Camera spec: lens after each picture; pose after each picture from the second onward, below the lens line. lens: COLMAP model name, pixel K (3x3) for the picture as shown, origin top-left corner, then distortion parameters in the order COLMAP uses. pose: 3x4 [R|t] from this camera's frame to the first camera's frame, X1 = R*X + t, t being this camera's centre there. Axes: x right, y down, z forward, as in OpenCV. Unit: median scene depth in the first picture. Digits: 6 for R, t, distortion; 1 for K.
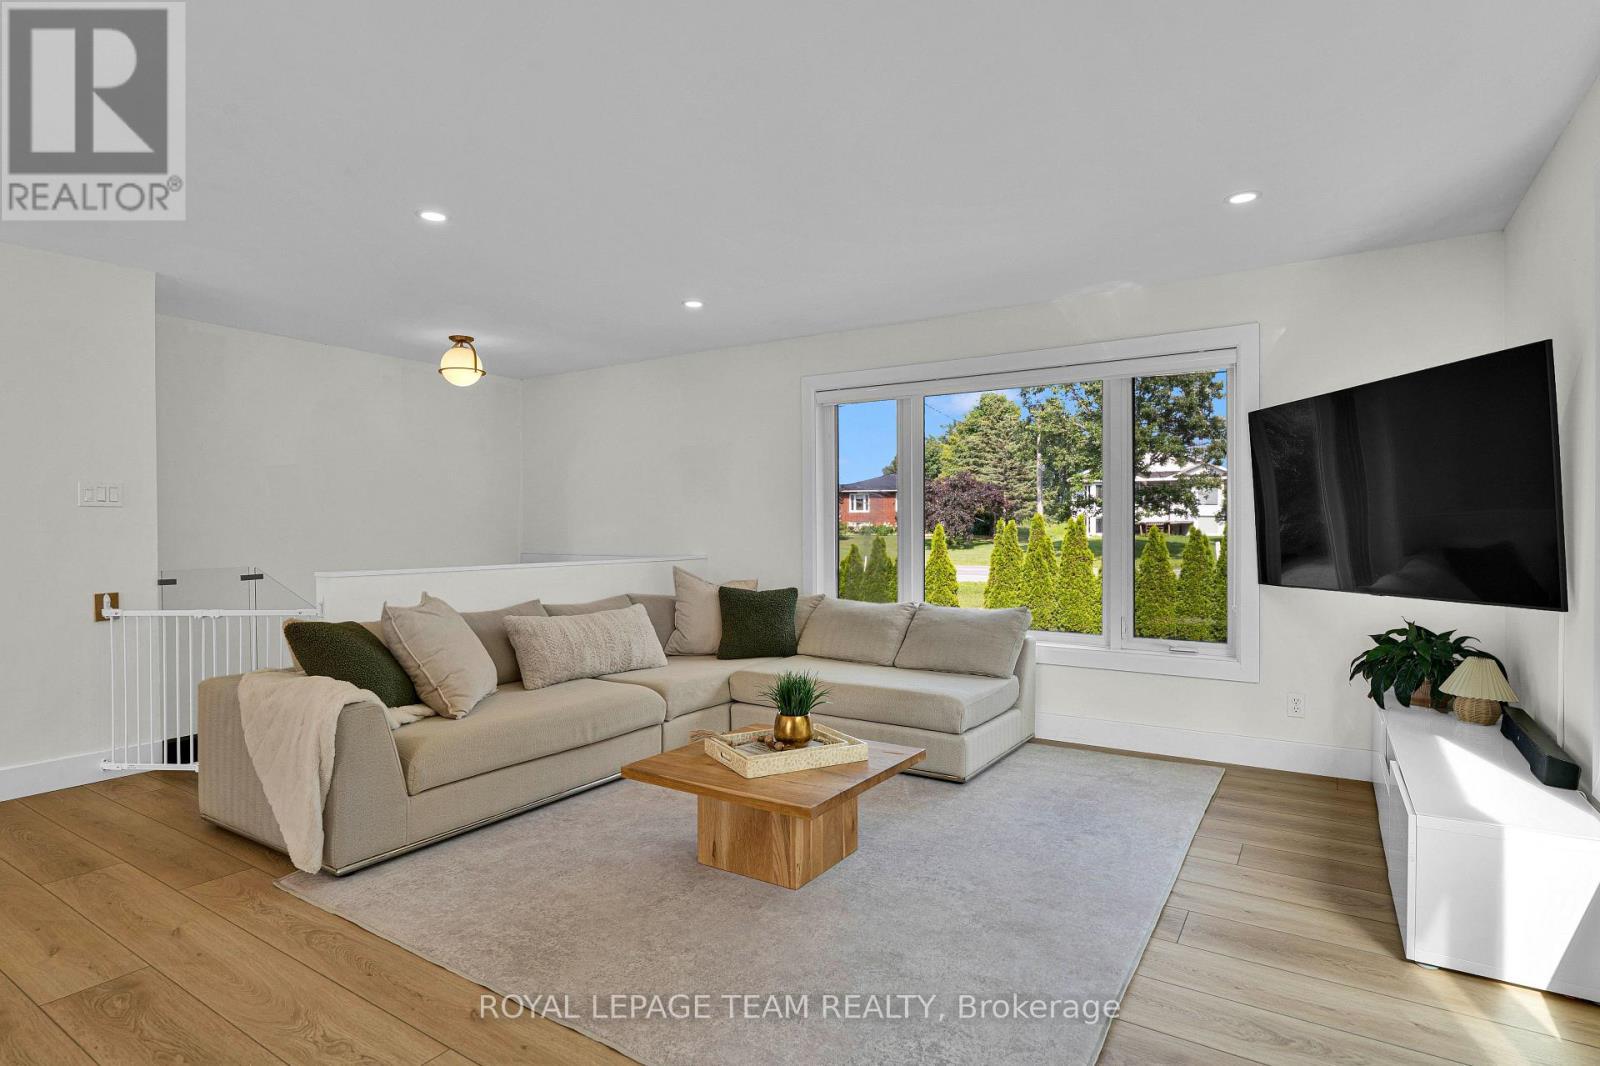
lens RADIAL K [[809.7, 0, 795.5], [0, 809.7, 540.6], [0, 0, 1]] dist [-0.007253, 0.001863]
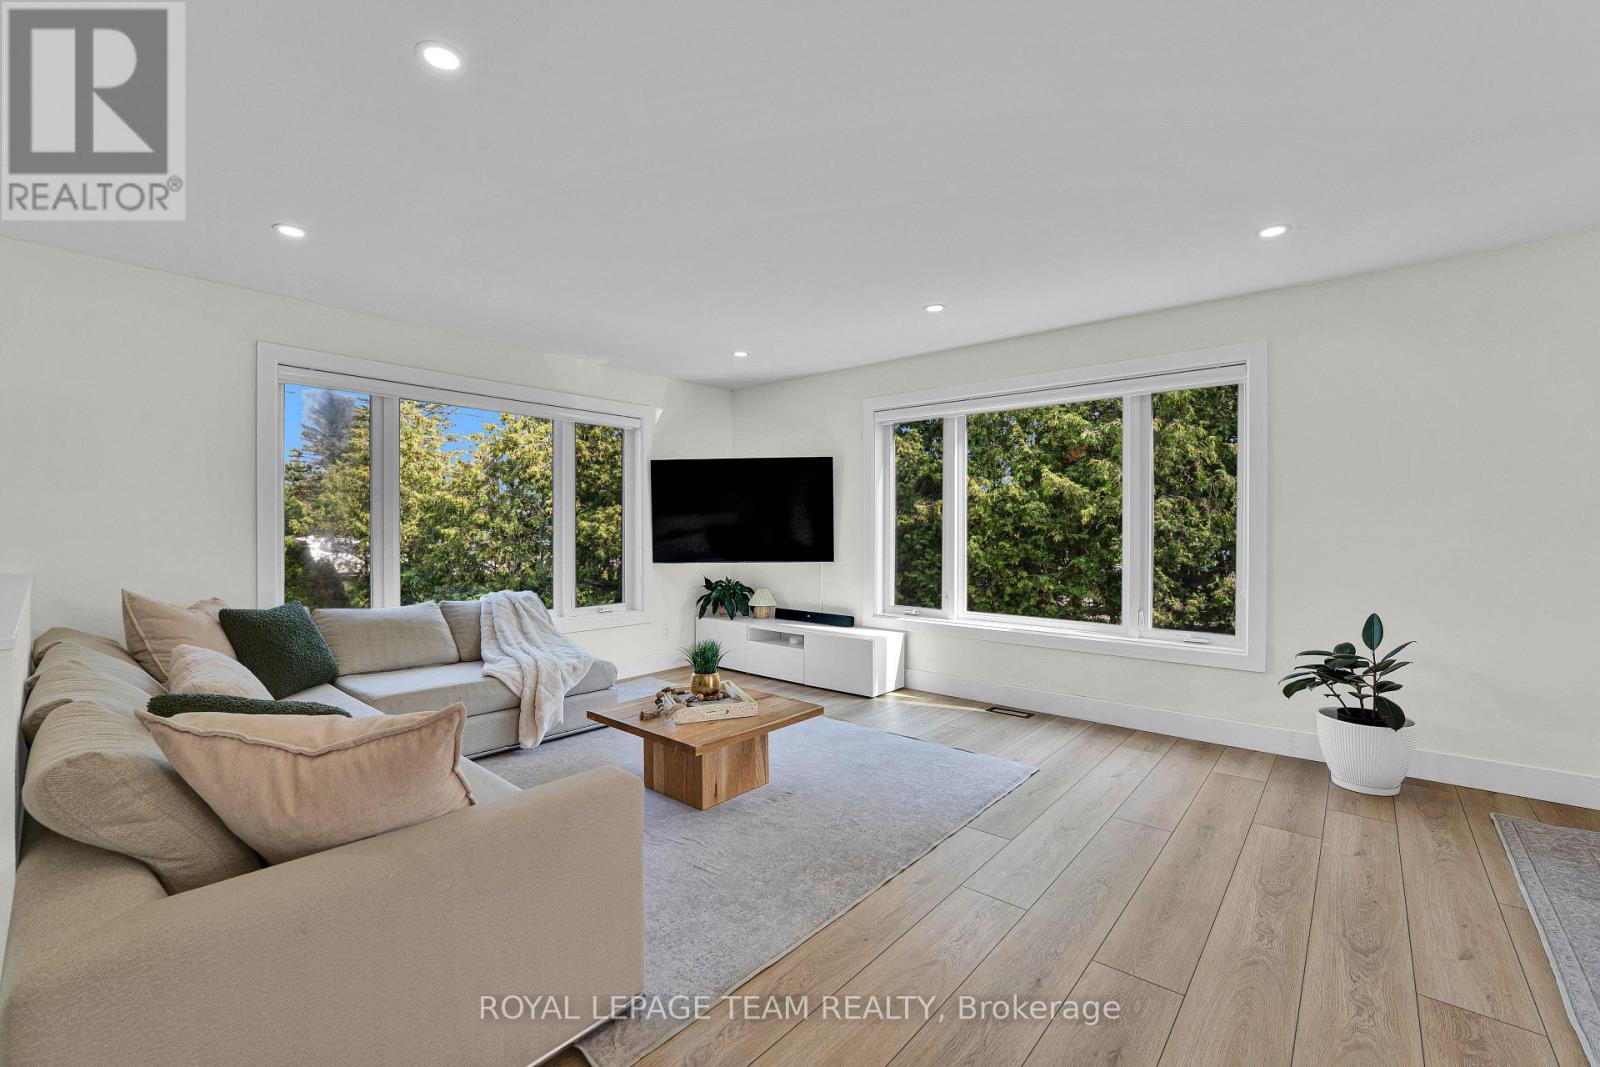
lens RADIAL K [[668.0, 0, 798.9], [0, 668.0, 530.0], [0, 0, 1]] dist [-0.019160, 0.000285]
pose [[0.141637, 0.000094, 0.989919, -0.776189], [0.014485, 0.999893, -0.002167, -0.007623], [-0.989813, 0.014646, 0.141621, 0.518474]]
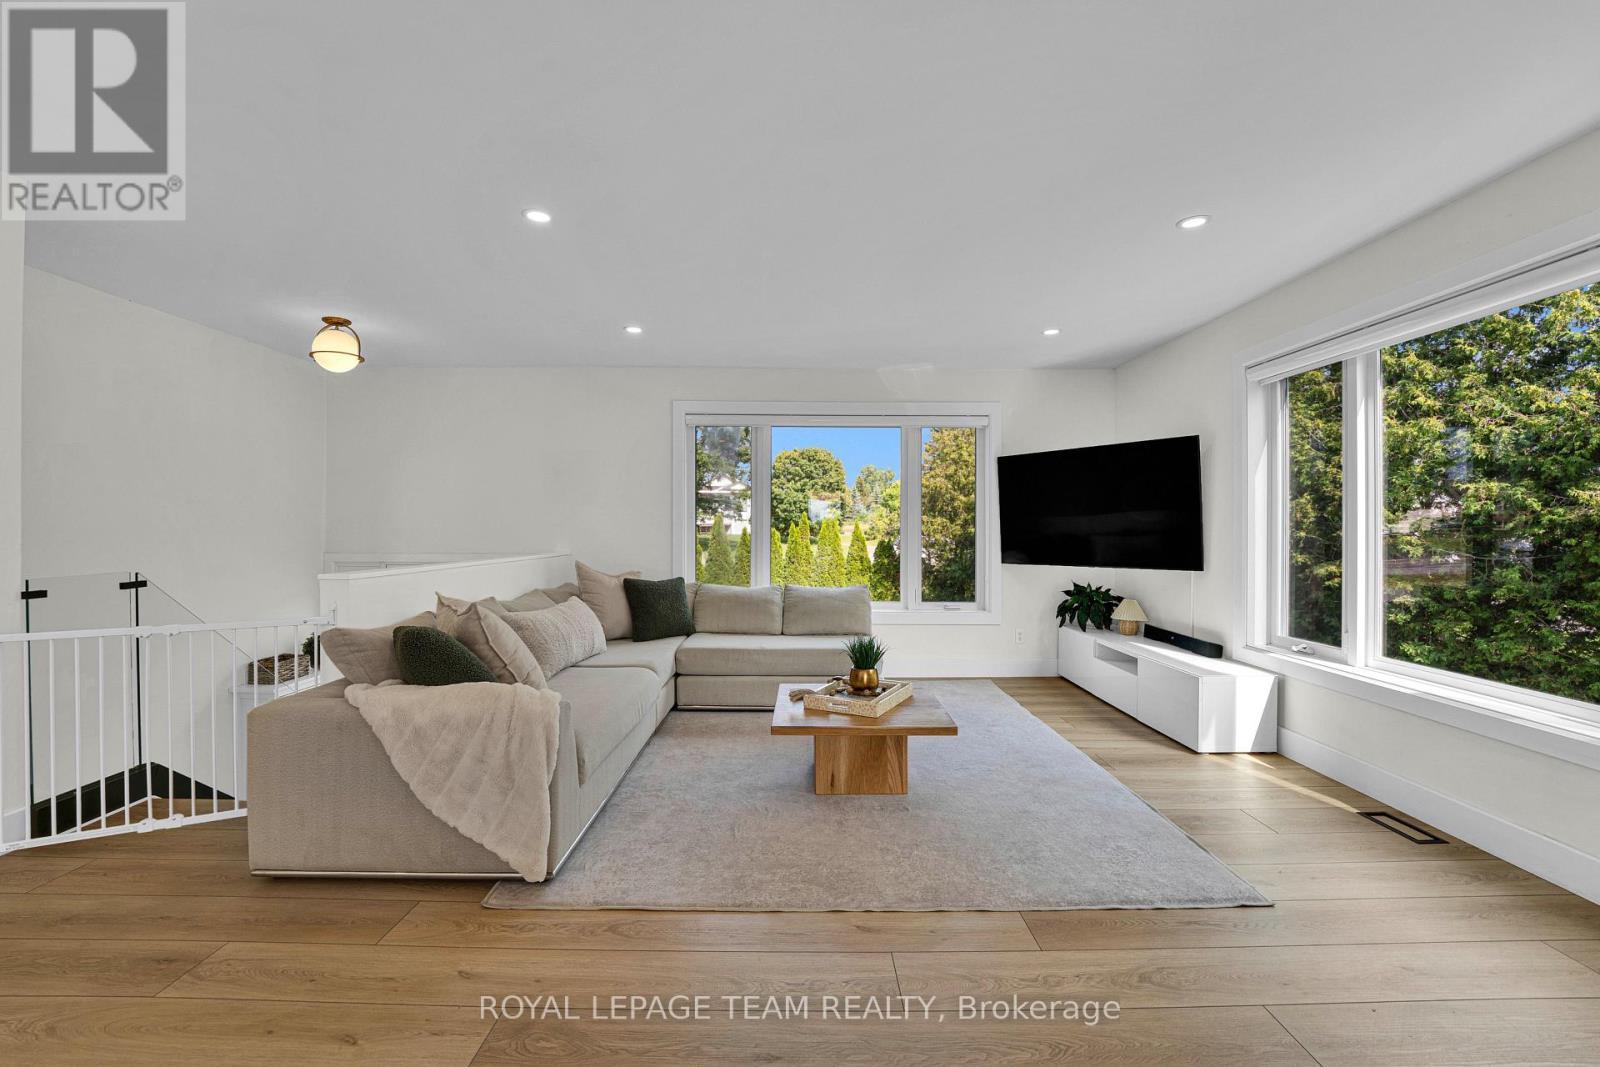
lens RADIAL K [[668.0, 0, 799.0], [0, 668.0, 528.8], [0, 0, 1]] dist [-0.019160, 0.000285]
pose [[0.837903, 0.004536, 0.545800, -0.511887], [0.003466, 0.999901, -0.013632, 0.001123], [-0.545808, 0.013314, 0.837804, 0.105774]]
